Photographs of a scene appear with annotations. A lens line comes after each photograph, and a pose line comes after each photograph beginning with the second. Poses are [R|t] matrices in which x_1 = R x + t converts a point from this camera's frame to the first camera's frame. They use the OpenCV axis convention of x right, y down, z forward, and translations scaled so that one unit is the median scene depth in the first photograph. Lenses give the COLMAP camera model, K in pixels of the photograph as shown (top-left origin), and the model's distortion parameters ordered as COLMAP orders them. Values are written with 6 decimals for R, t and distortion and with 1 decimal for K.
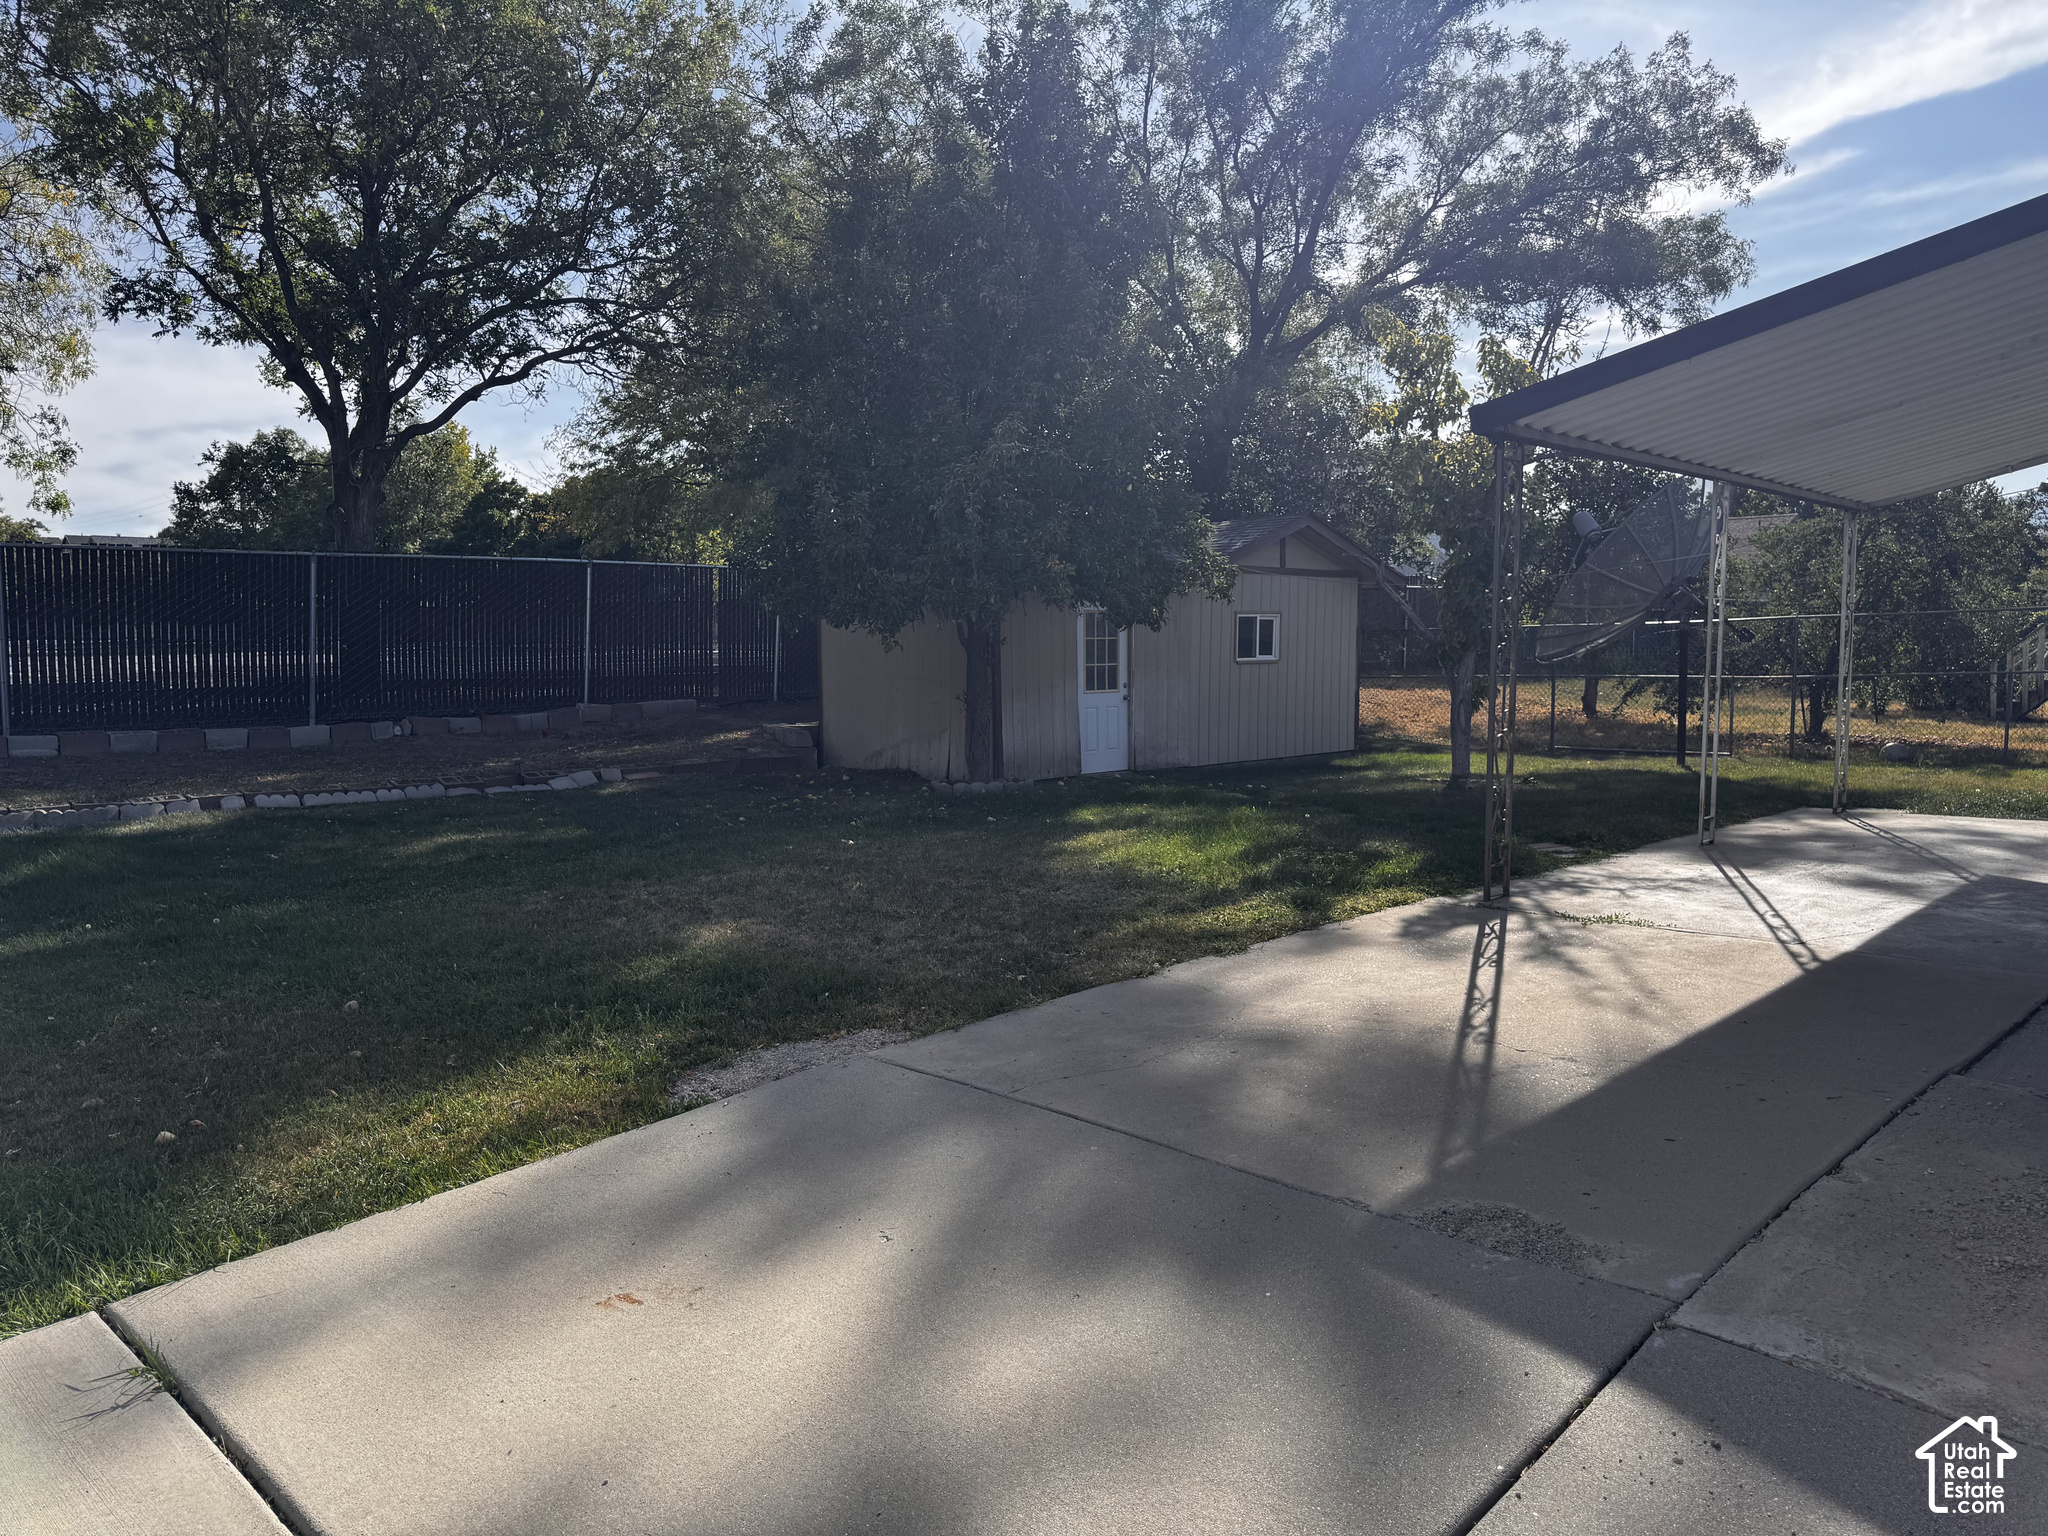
lens RADIAL K [[1438.7, 0, 1023.0], [0, 1438.7, 763.2], [0, 0, 1]] dist [0.011519, -0.022223]
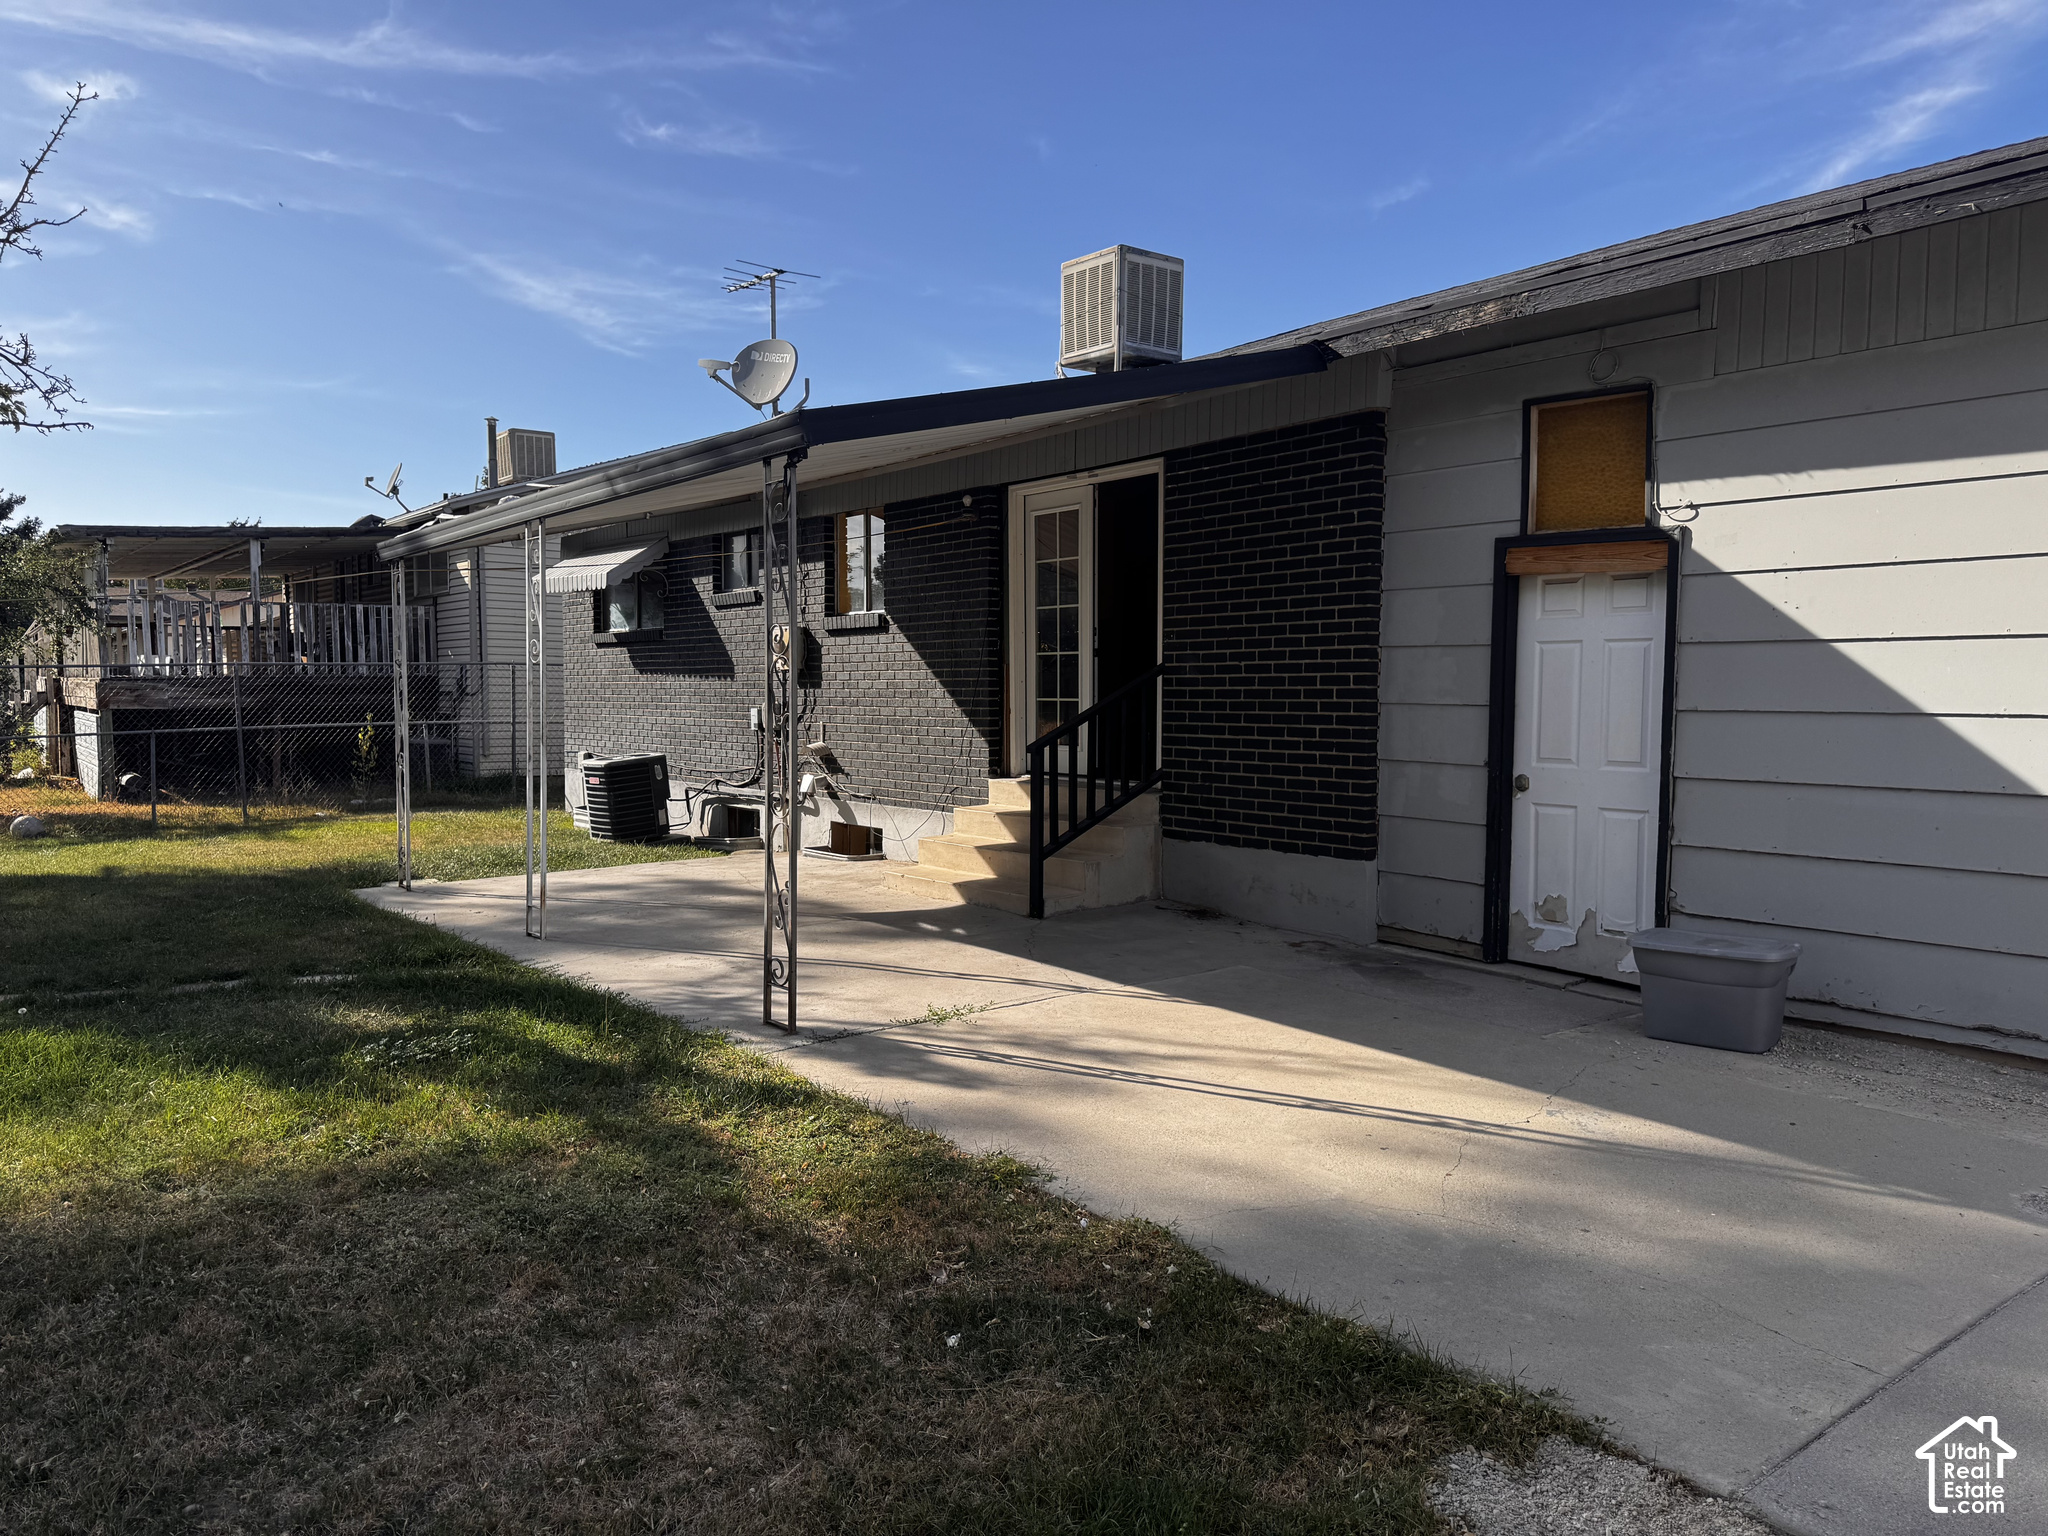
lens RADIAL K [[1438.7, 0, 1012.6], [0, 1438.7, 770.4], [0, 0, 1]] dist [0.011519, -0.022223]
pose [[0.151925, -0.055633, 0.986825, -0.769143], [0.083317, 0.995582, 0.043299, -0.131749], [-0.984874, 0.075642, 0.155889, 1.325001]]
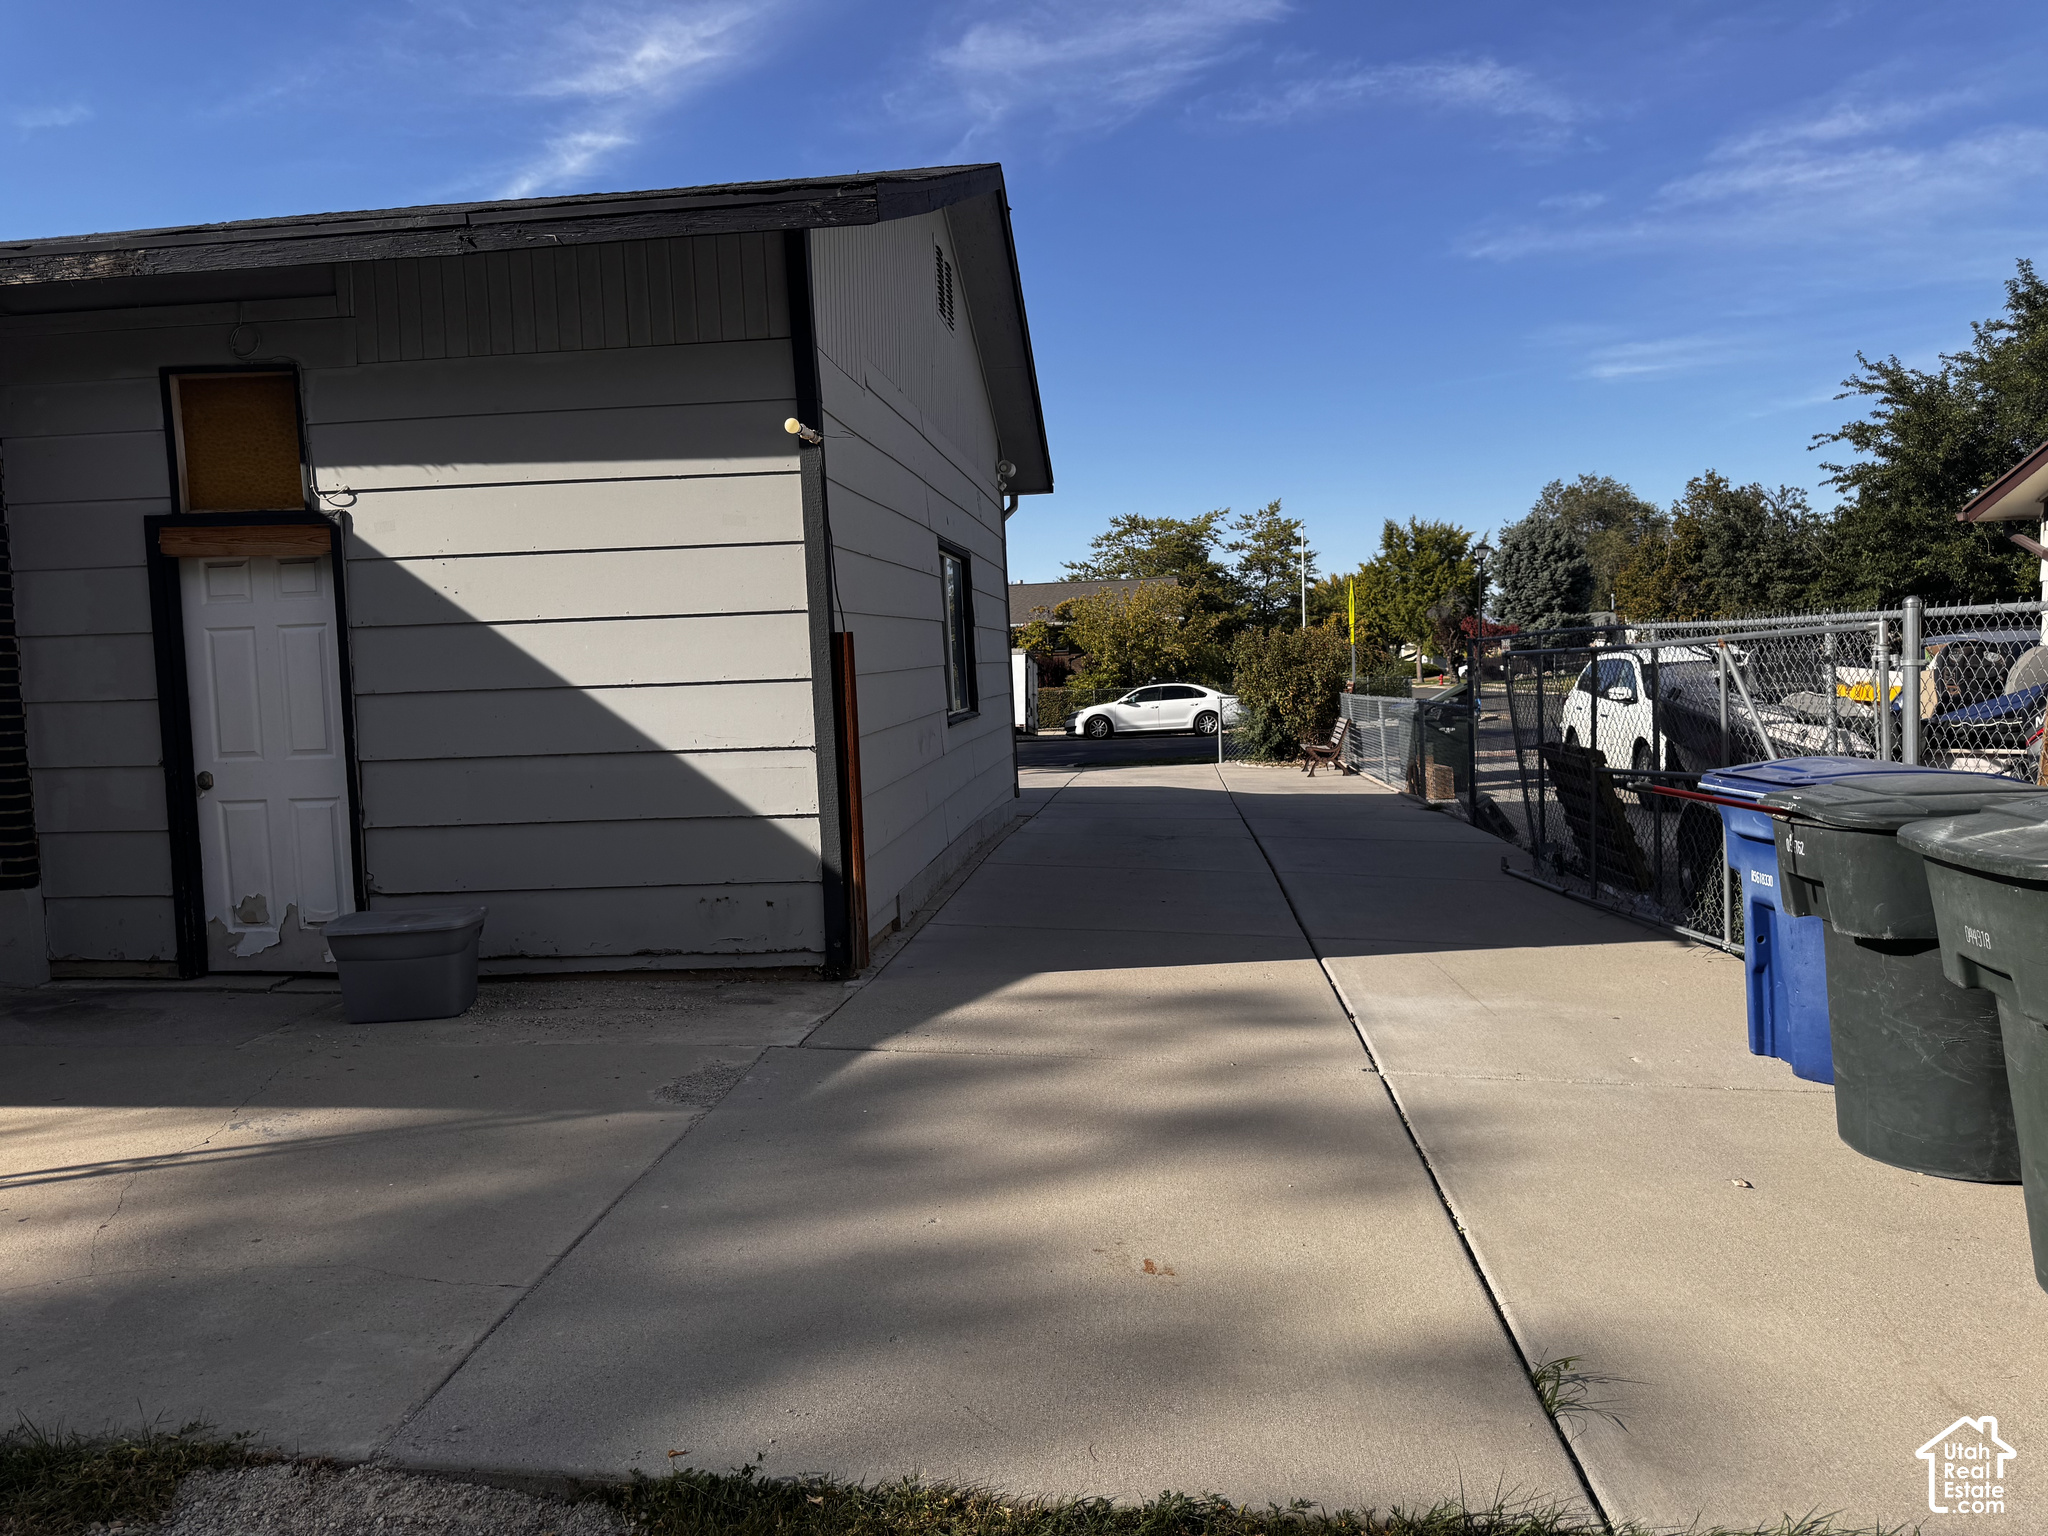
lens RADIAL K [[1438.7, 0, 1018.0], [0, 1438.7, 754.1], [0, 0, 1]] dist [0.011519, -0.022223]
pose [[-0.616285, -0.032627, 0.786847, -0.795380], [0.107411, 0.986322, 0.125026, -0.123783], [-0.780164, 0.161567, -0.604351, 1.252034]]
